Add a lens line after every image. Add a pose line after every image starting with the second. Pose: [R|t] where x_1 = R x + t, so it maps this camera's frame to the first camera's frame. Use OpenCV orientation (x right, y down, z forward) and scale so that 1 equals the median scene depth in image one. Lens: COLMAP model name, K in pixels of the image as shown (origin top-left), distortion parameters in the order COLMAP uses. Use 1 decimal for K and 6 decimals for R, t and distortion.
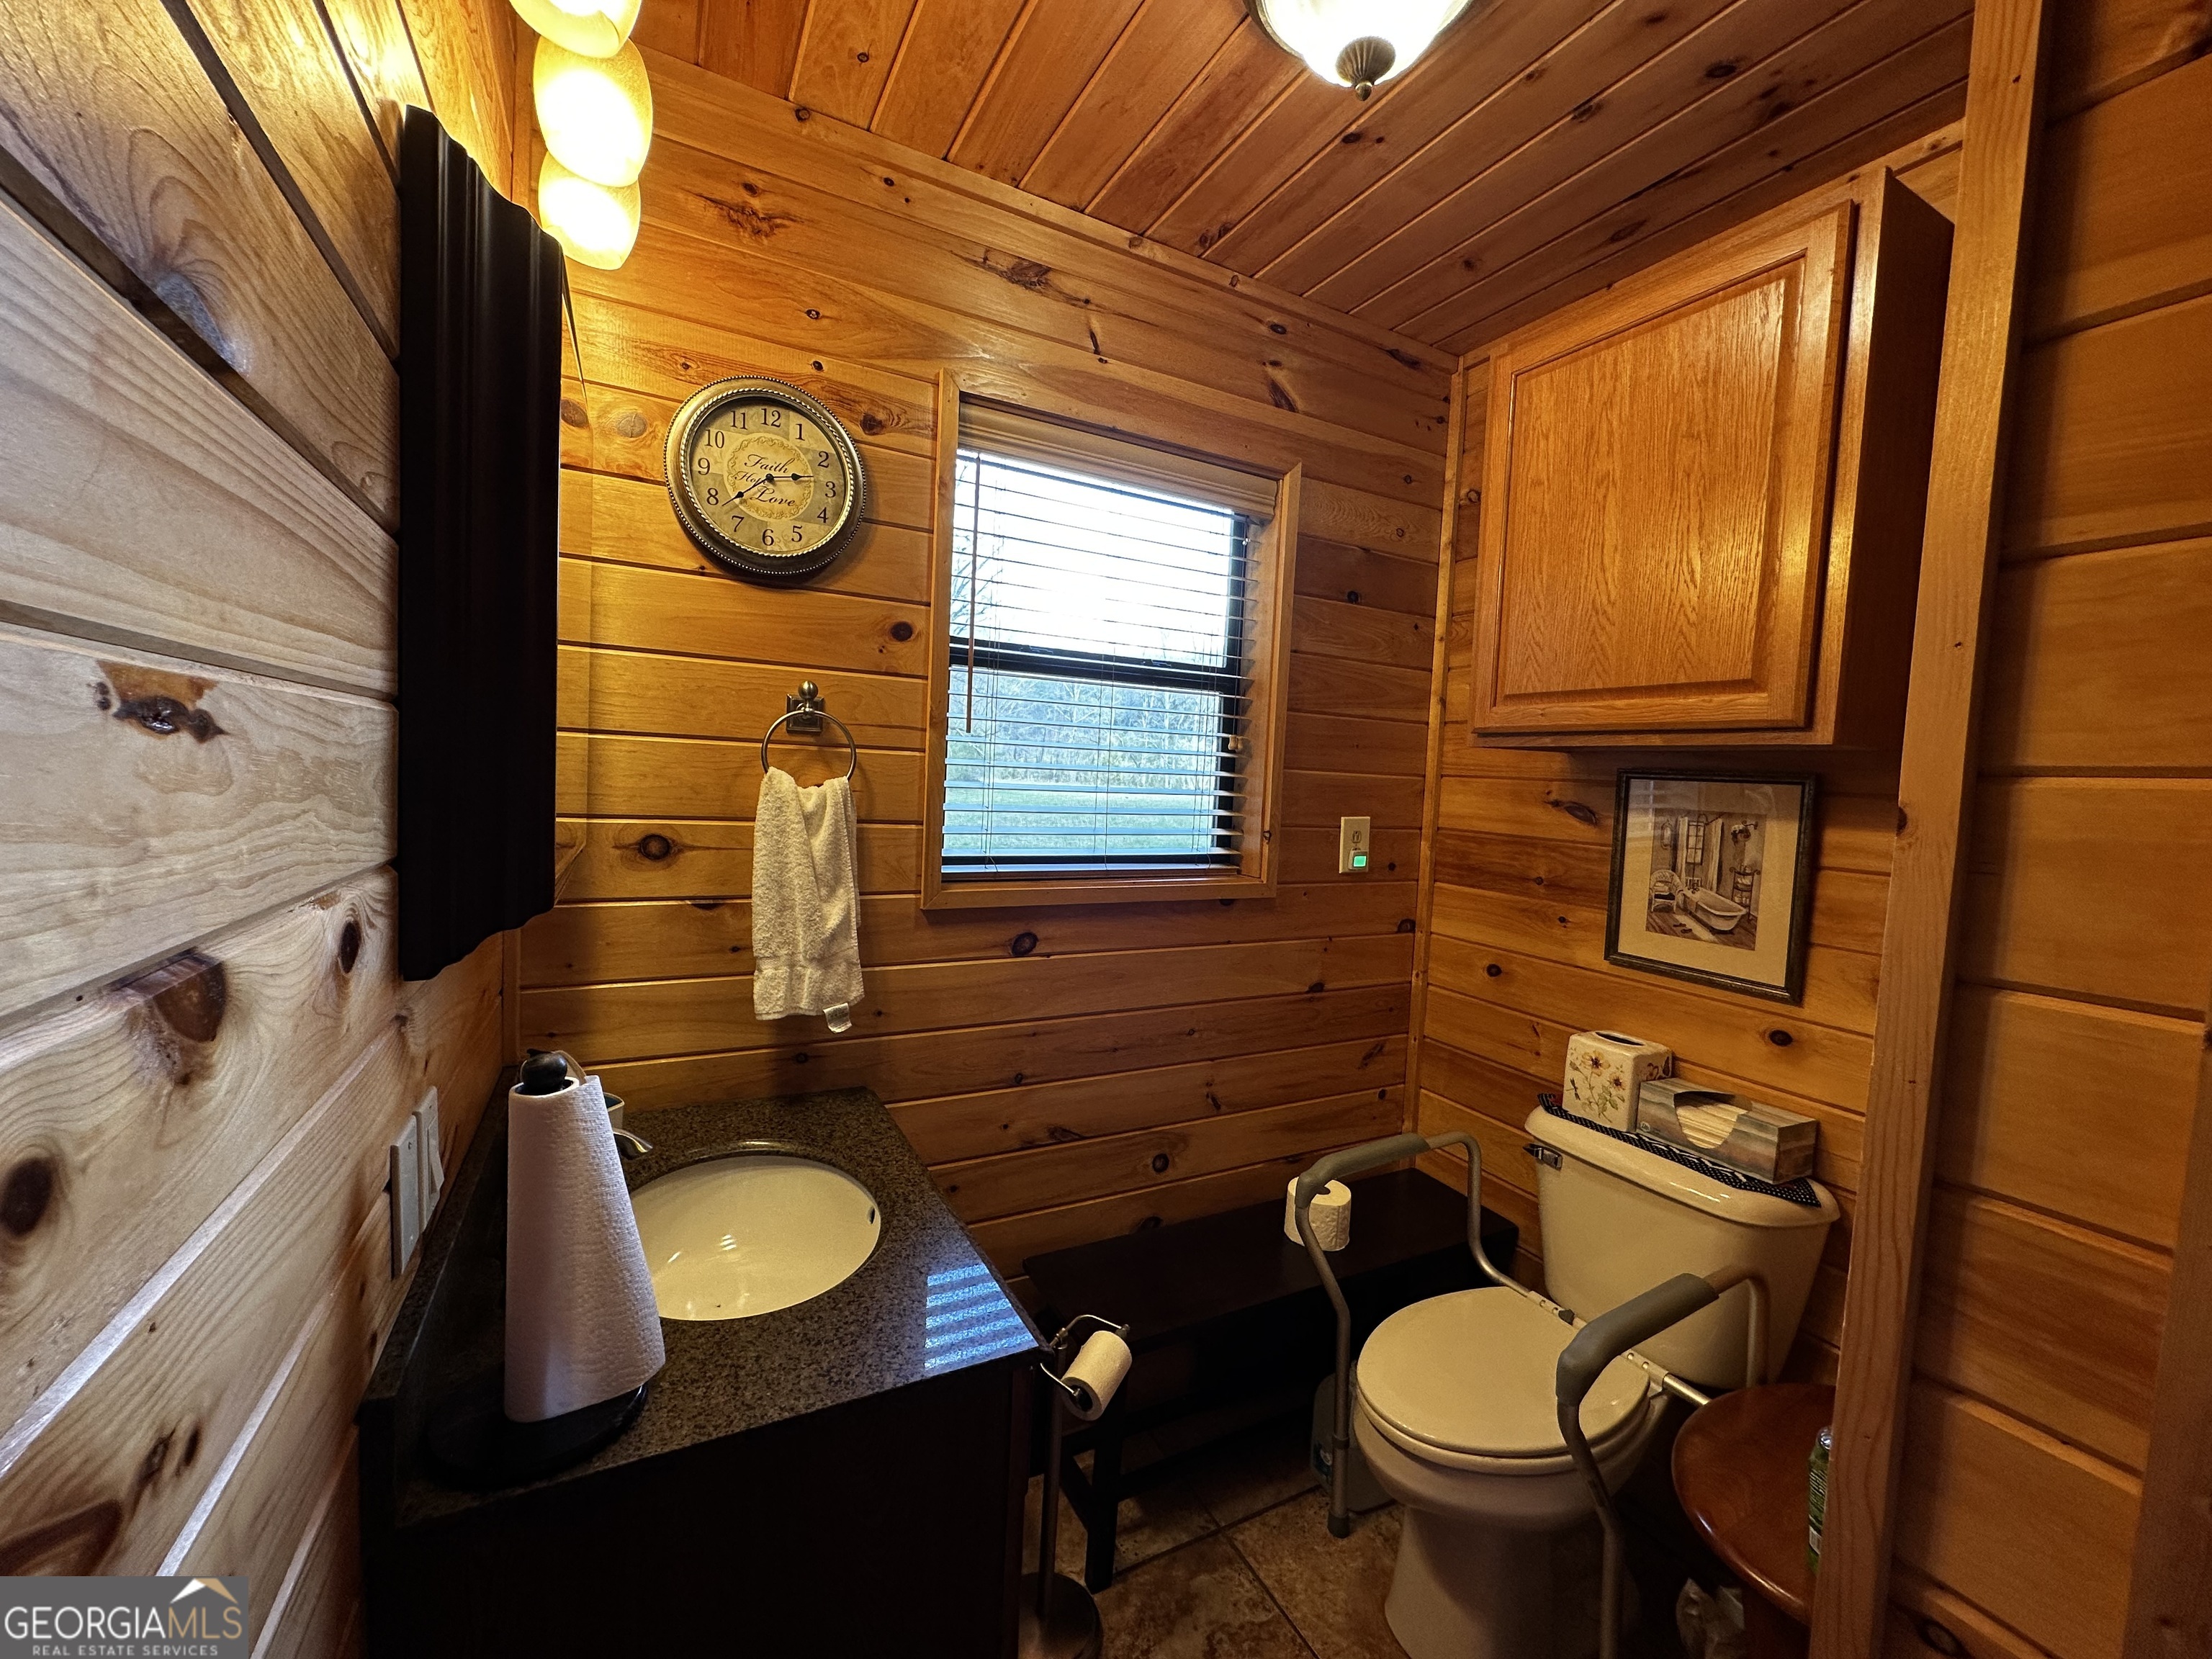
lens RADIAL K [[882.5, 0, 1106.0], [0, 882.5, 829.5], [0, 0, 1]] dist [0.001393, 0.000061]
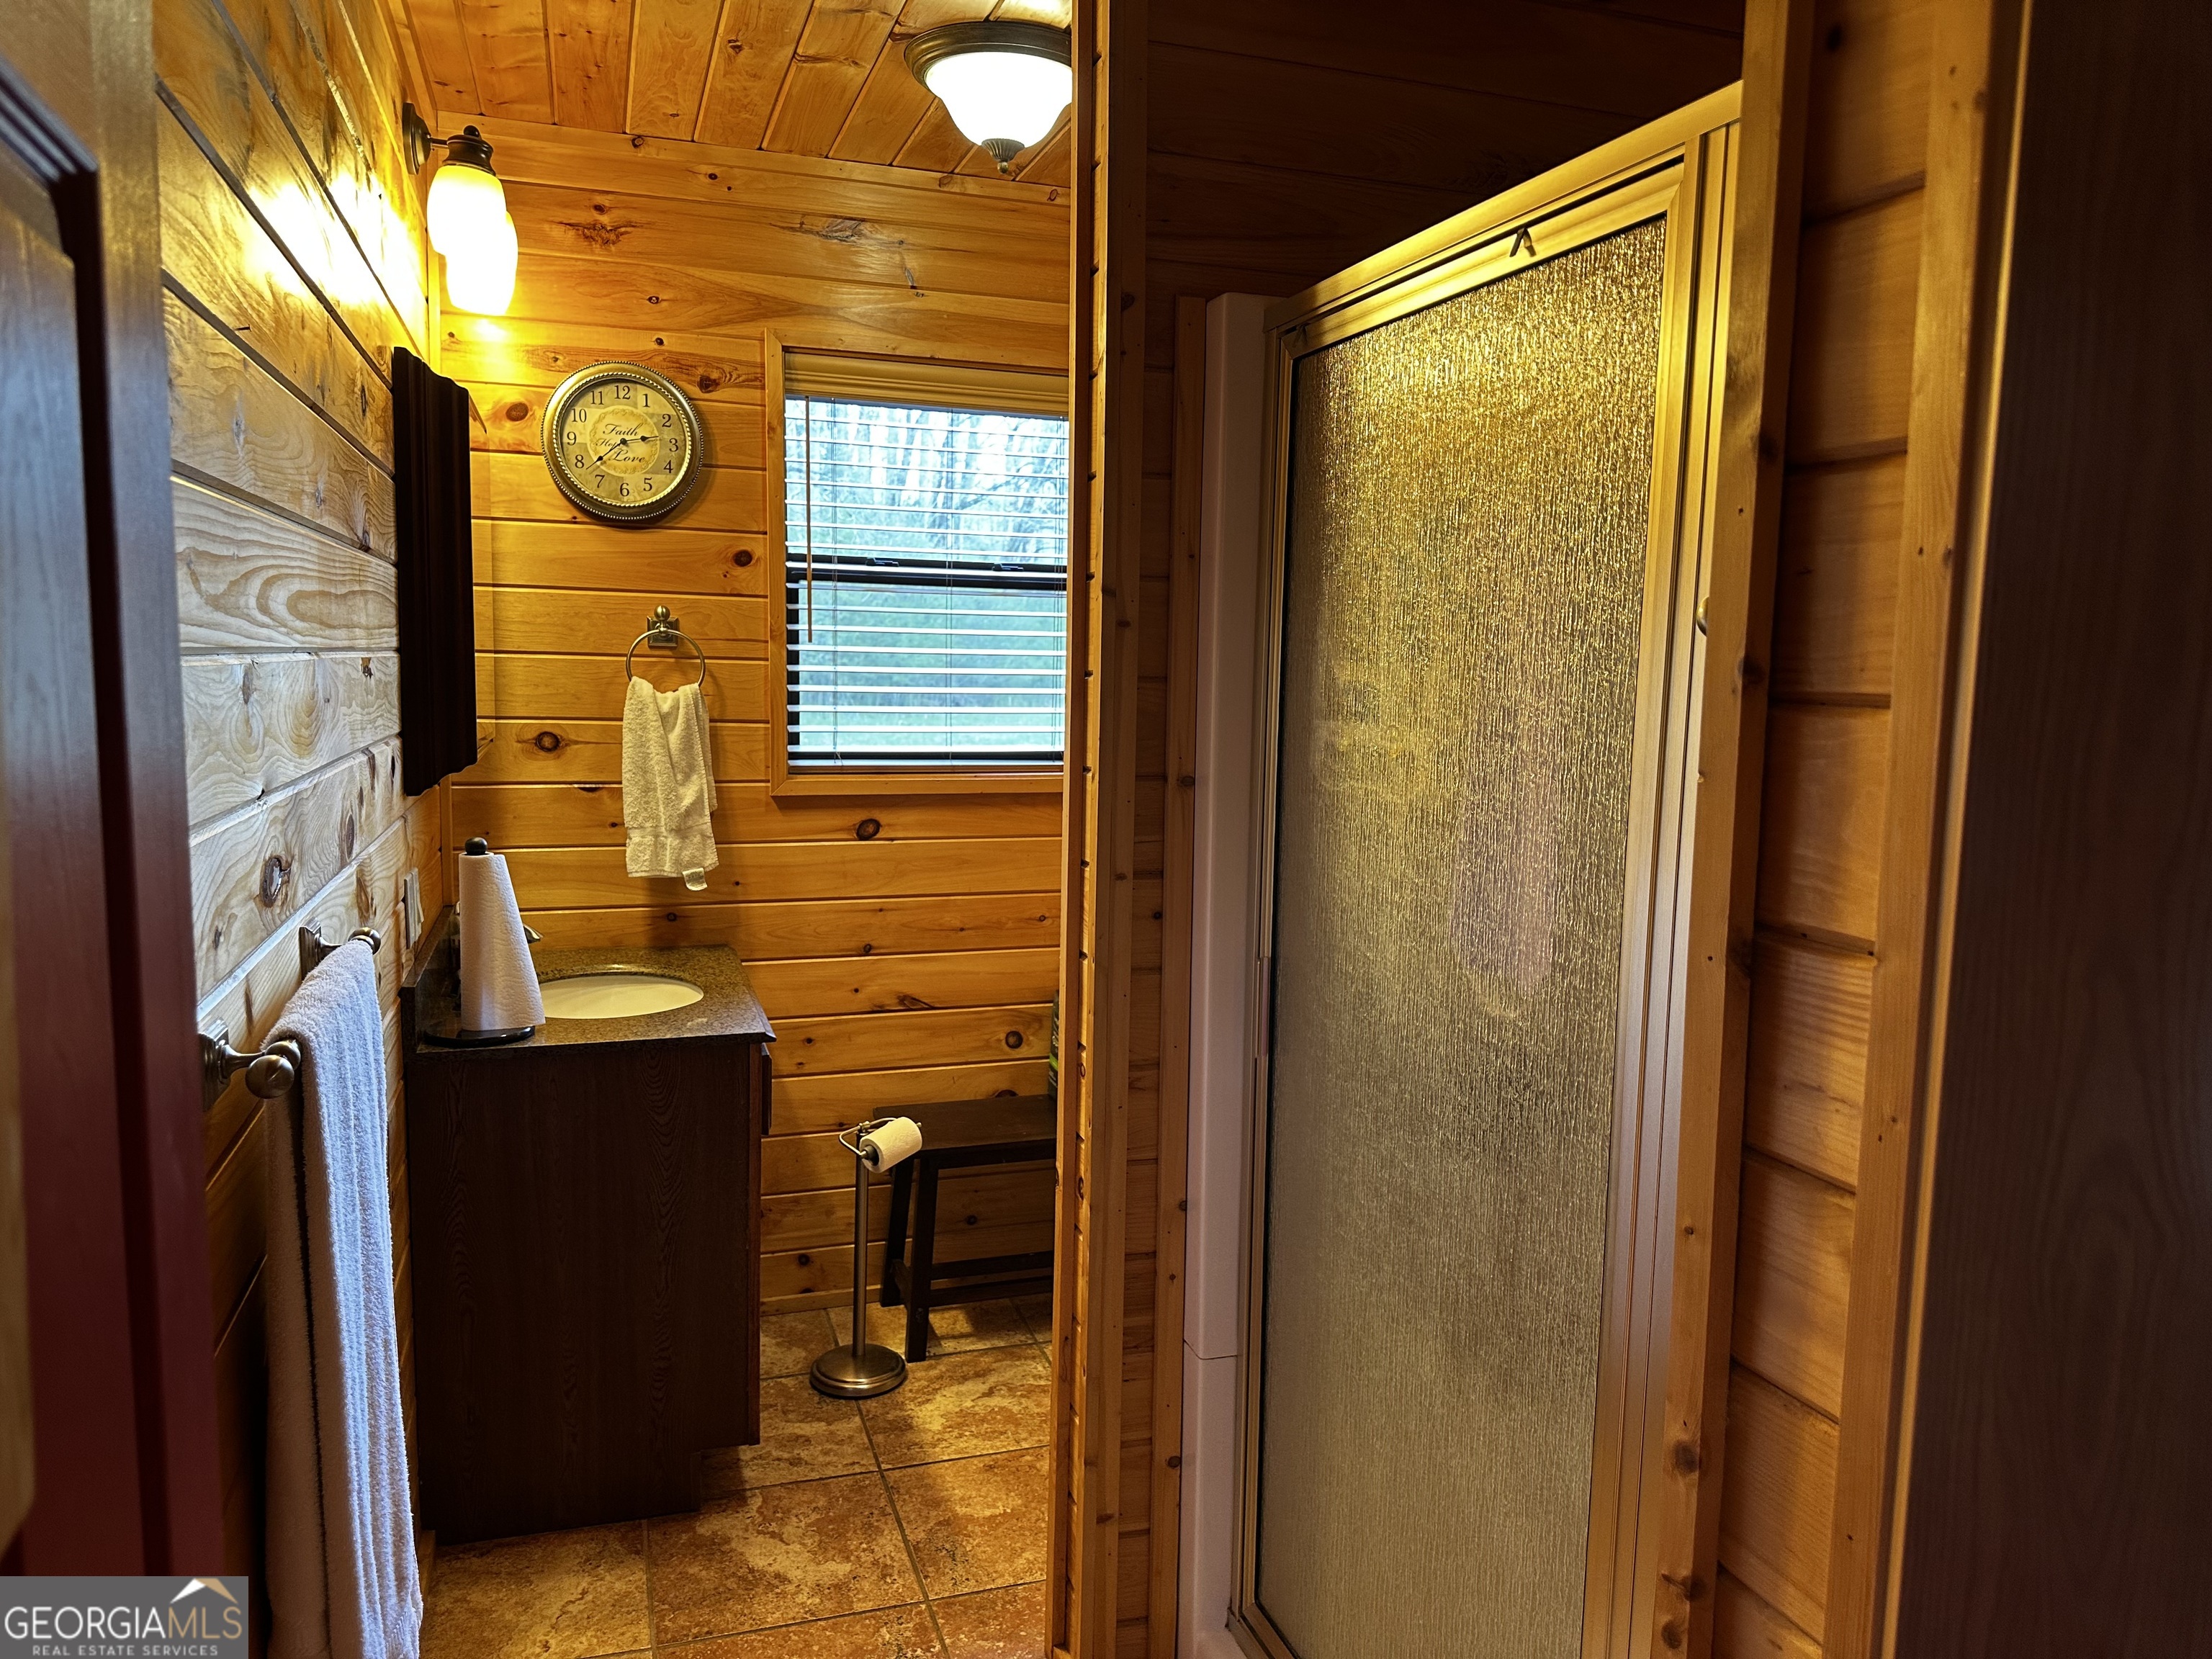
lens RADIAL K [[1522.3, 0, 1106.0], [0, 1522.3, 829.5], [0, 0, 1]] dist [0.214872, -0.447041]
pose [[0.986241, -0.008315, -0.165105, 0.625684], [0.015524, 0.998979, 0.042424, 0.061466], [0.164583, -0.044403, 0.985363, -1.036149]]
